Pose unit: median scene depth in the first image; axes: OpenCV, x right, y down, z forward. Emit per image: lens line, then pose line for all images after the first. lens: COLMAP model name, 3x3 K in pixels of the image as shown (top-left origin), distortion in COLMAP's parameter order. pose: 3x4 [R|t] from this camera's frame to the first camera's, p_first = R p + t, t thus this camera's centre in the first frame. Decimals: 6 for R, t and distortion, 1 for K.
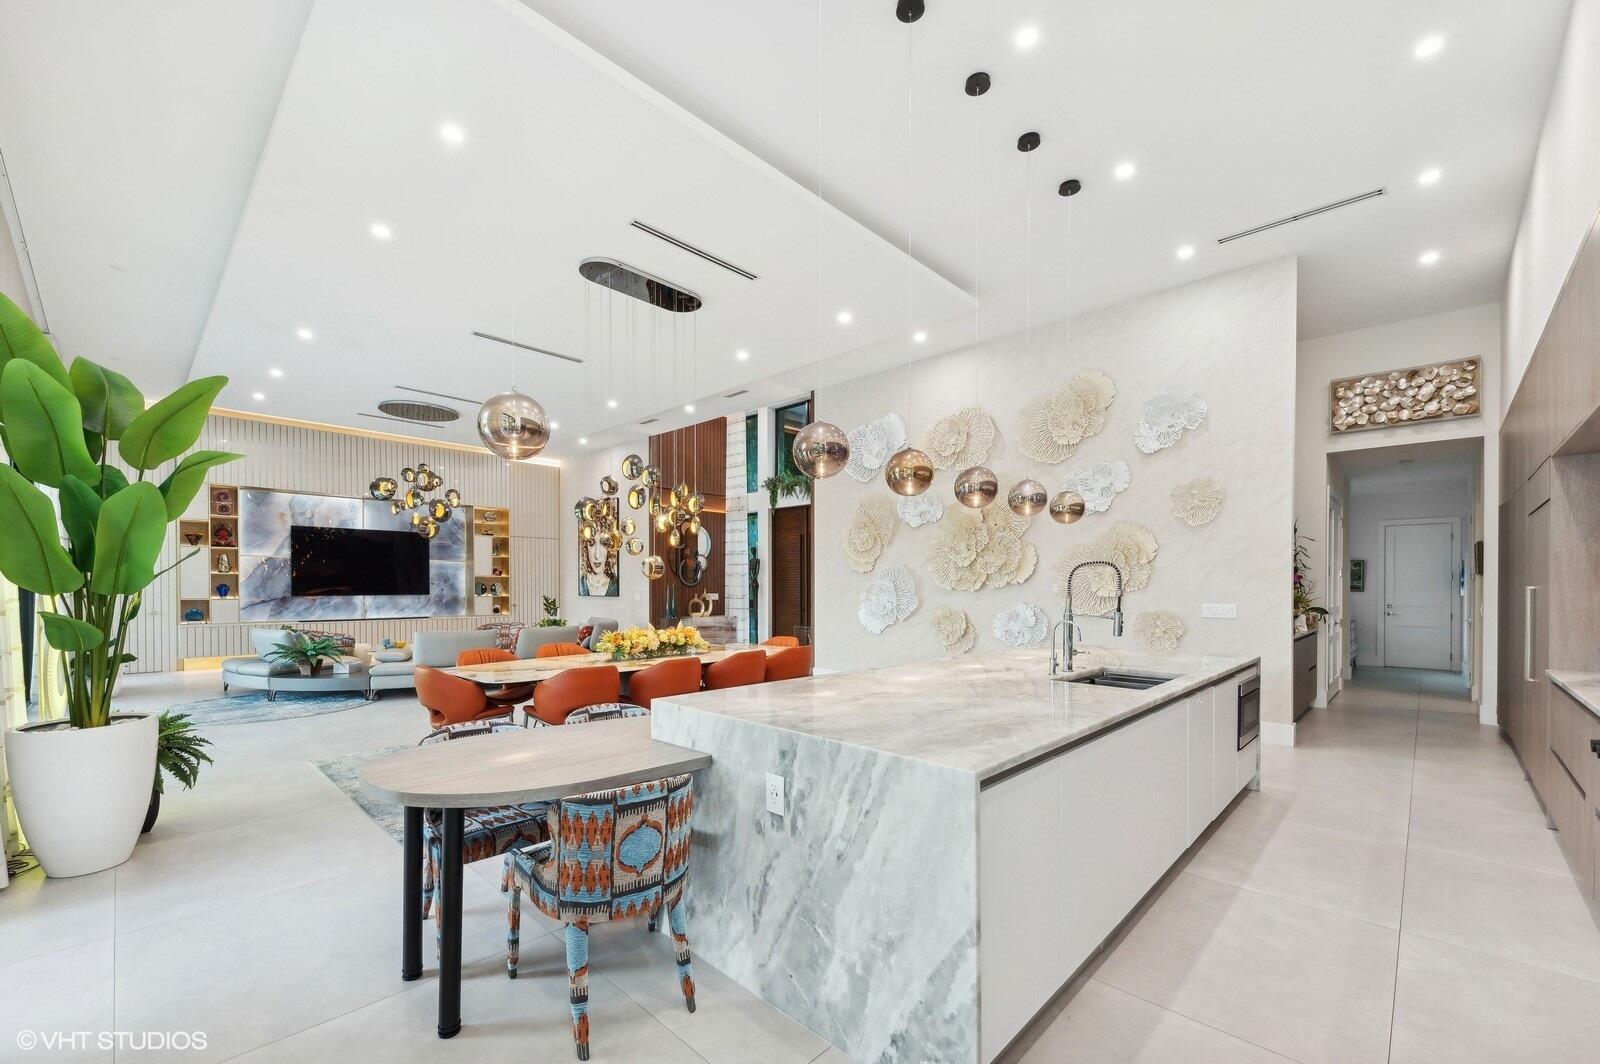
lens RADIAL K [[652.7, 0, 799.2], [0, 652.7, 591.9], [0, 0, 1]] dist [0.022760, -0.010554]
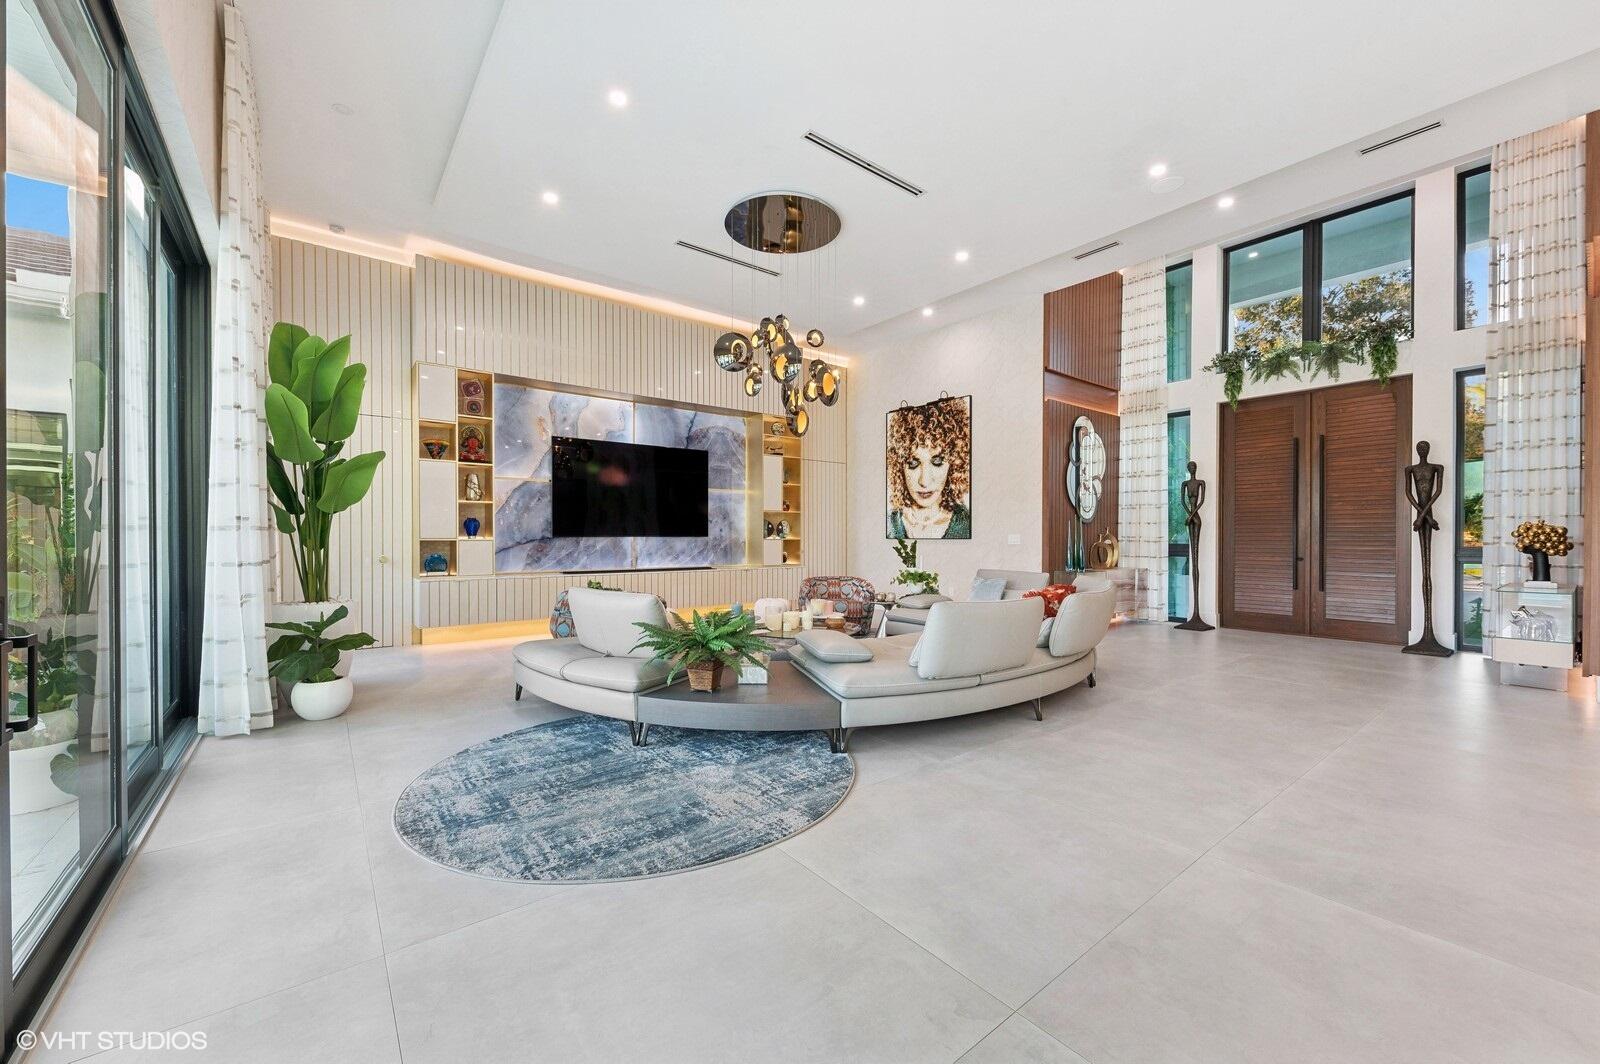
lens RADIAL K [[614.0, 0, 803.4], [0, 614.0, 542.3], [0, 0, 1]] dist [0.007751, -0.000031]
pose [[0.991382, -0.000151, -0.131005, -0.419923], [-0.000151, 0.999997, -0.002294, 0.013794], [0.131005, 0.002294, 0.991379, 0.386631]]
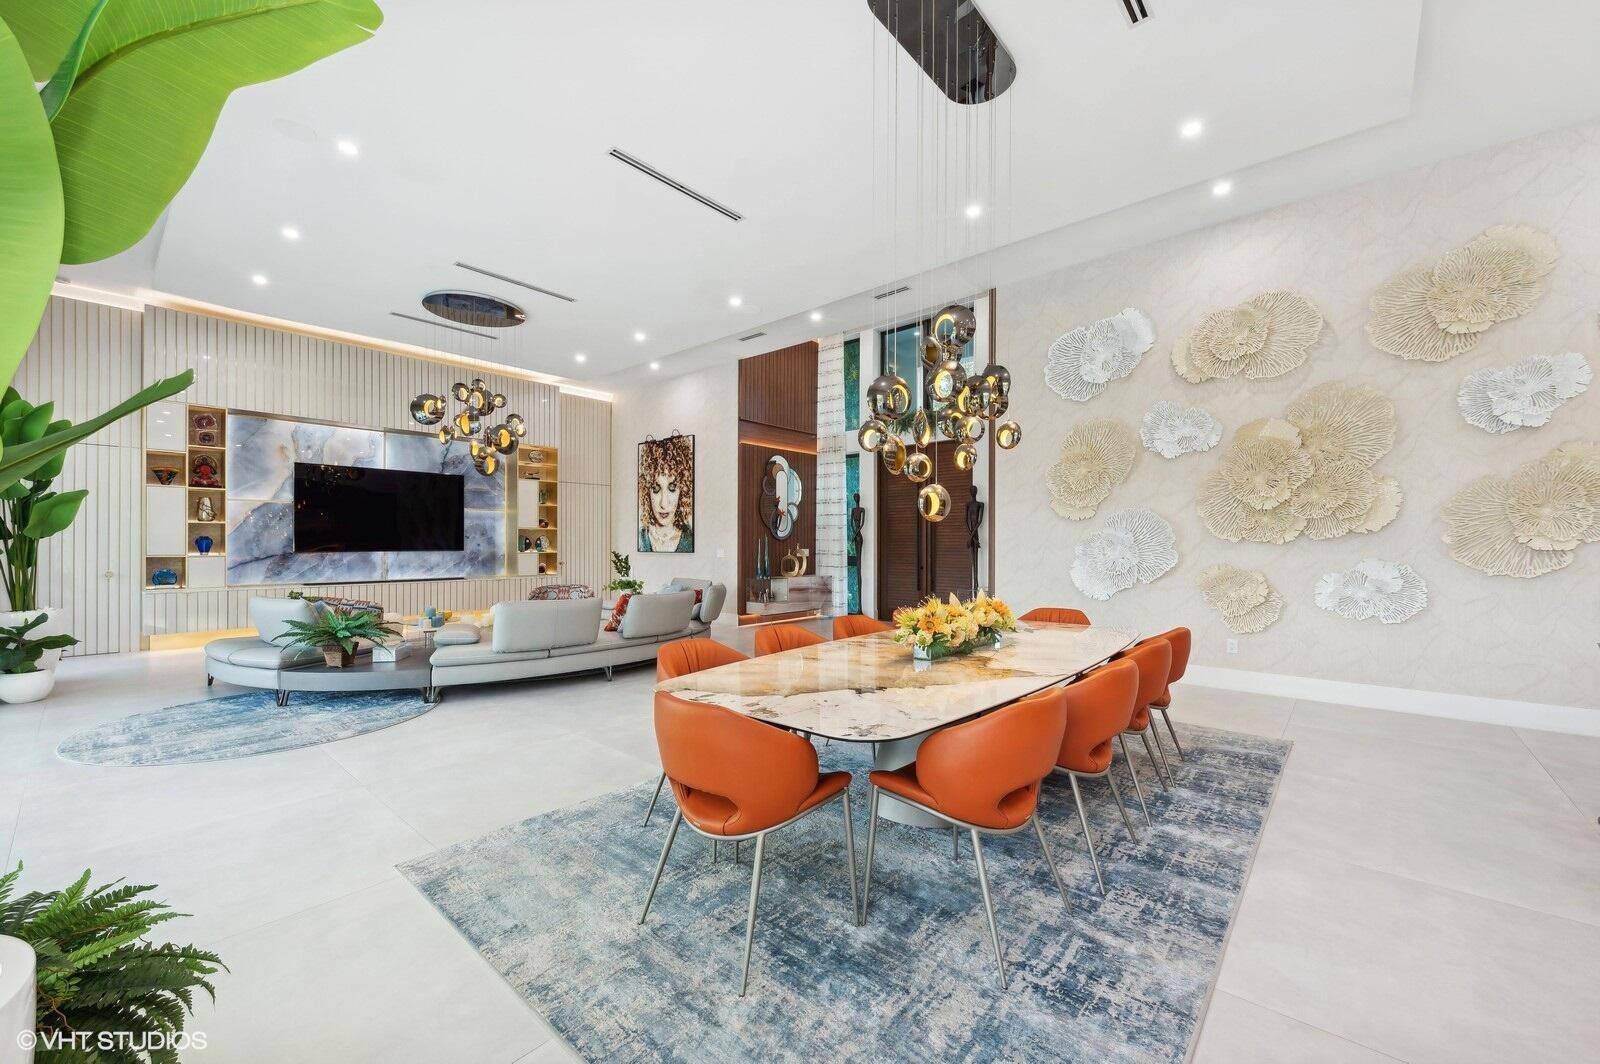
lens RADIAL K [[629.7, 0, 803.9], [0, 629.7, 541.6], [0, 0, 1]] dist [0.020110, -0.008976]
pose [[0.998908, 0.000199, 0.046717, -0.198697], [0.000404, 0.999917, -0.012910, 0.003770], [-0.046716, 0.012915, 0.998825, 0.215303]]
